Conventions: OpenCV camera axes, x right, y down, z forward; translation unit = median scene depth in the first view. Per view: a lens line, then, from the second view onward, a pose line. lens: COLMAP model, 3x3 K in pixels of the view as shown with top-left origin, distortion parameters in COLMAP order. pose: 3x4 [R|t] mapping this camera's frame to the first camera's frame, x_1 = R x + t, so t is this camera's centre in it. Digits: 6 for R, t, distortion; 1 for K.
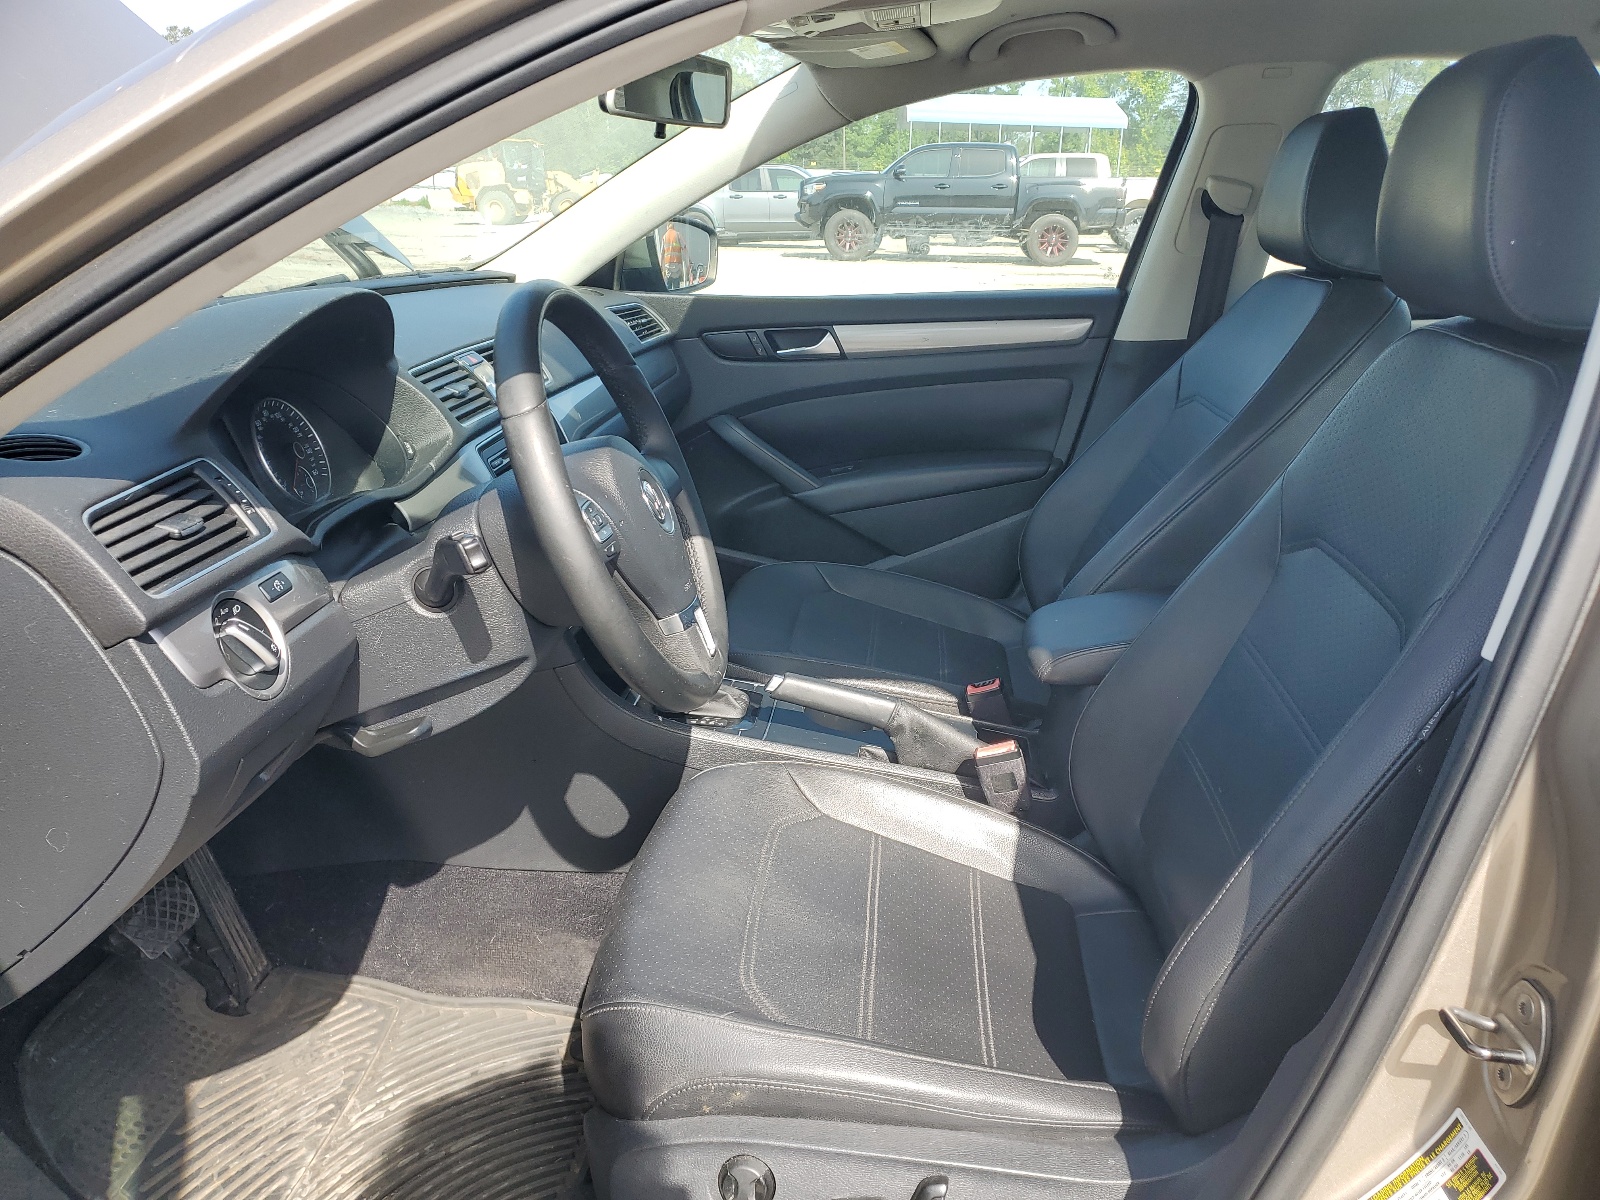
lens RADIAL K [[1241.4, 0, 803.4], [0, 1241.4, 611.6], [0, 0, 1]] dist [0.005164, 0.002226]
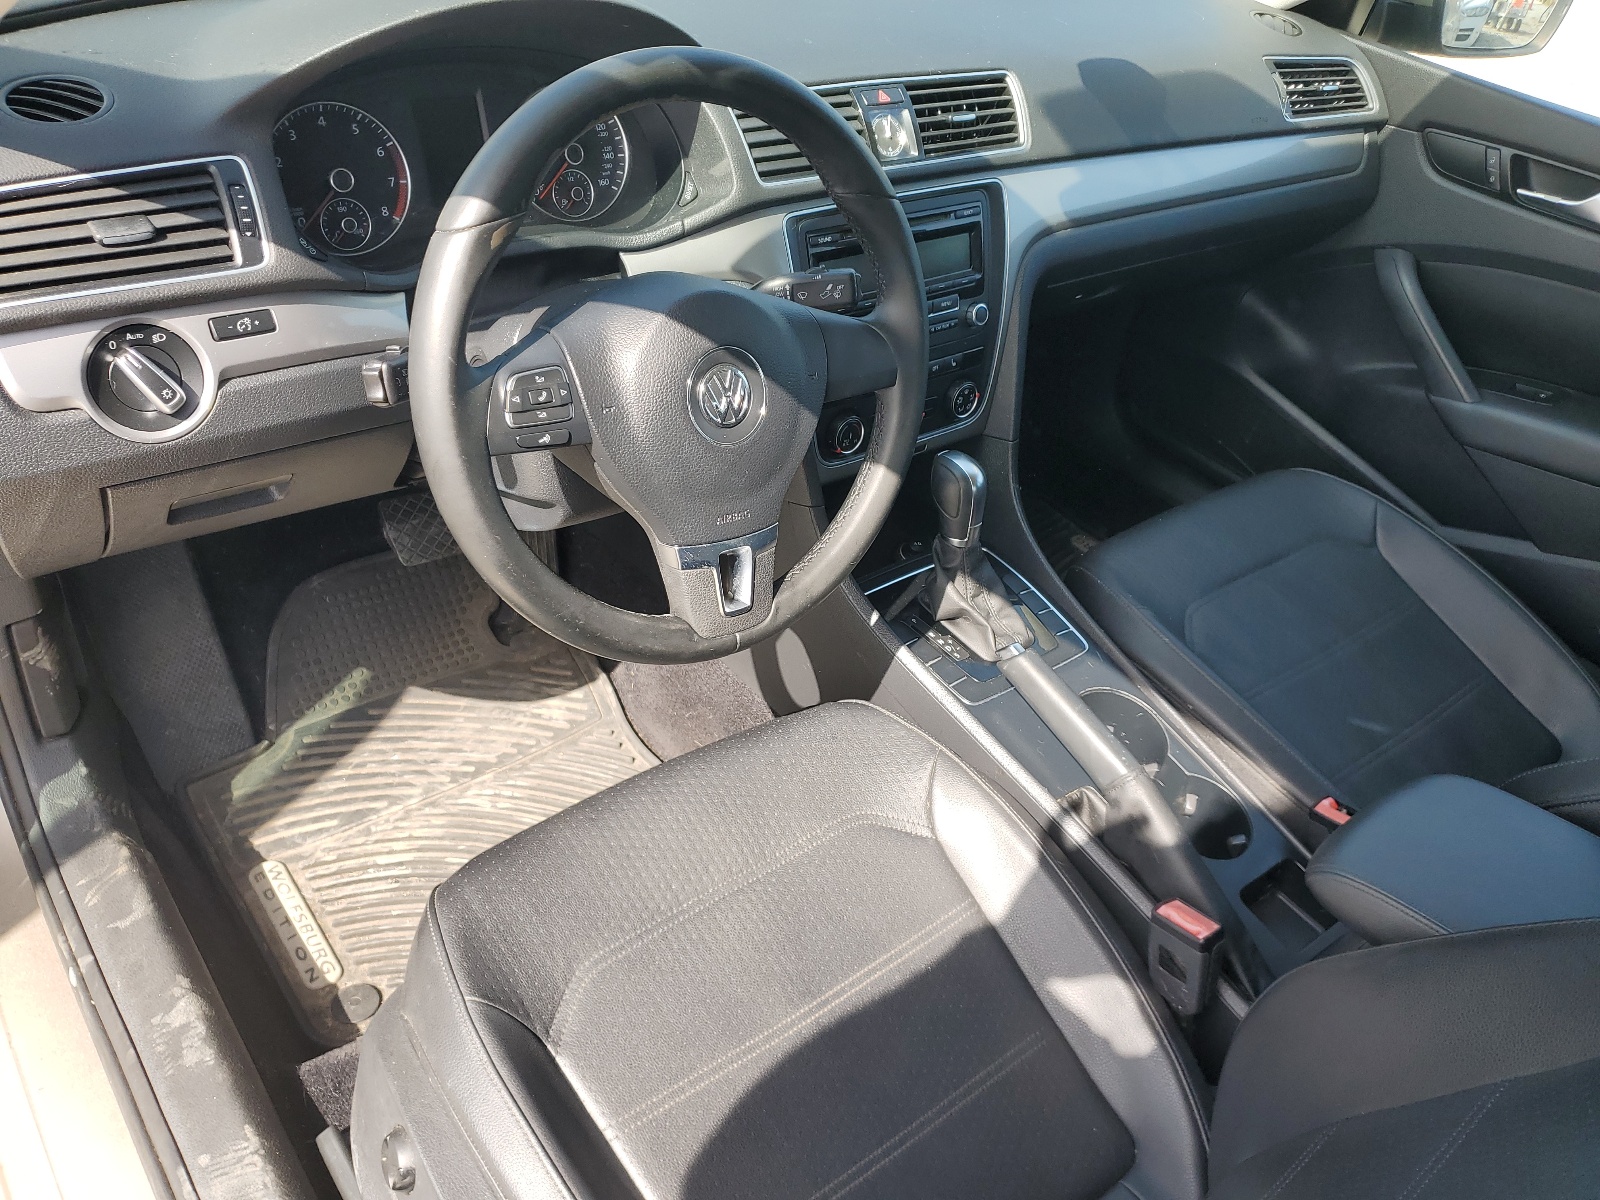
lens RADIAL K [[1241.4, 0, 799.3], [0, 1241.4, 584.4], [0, 0, 1]] dist [0.005164, 0.002226]
pose [[0.686541, 0.508968, -0.519243, 0.287256], [-0.357113, 0.858106, 0.368951, -0.231453], [0.633349, -0.067871, 0.770884, 0.379999]]
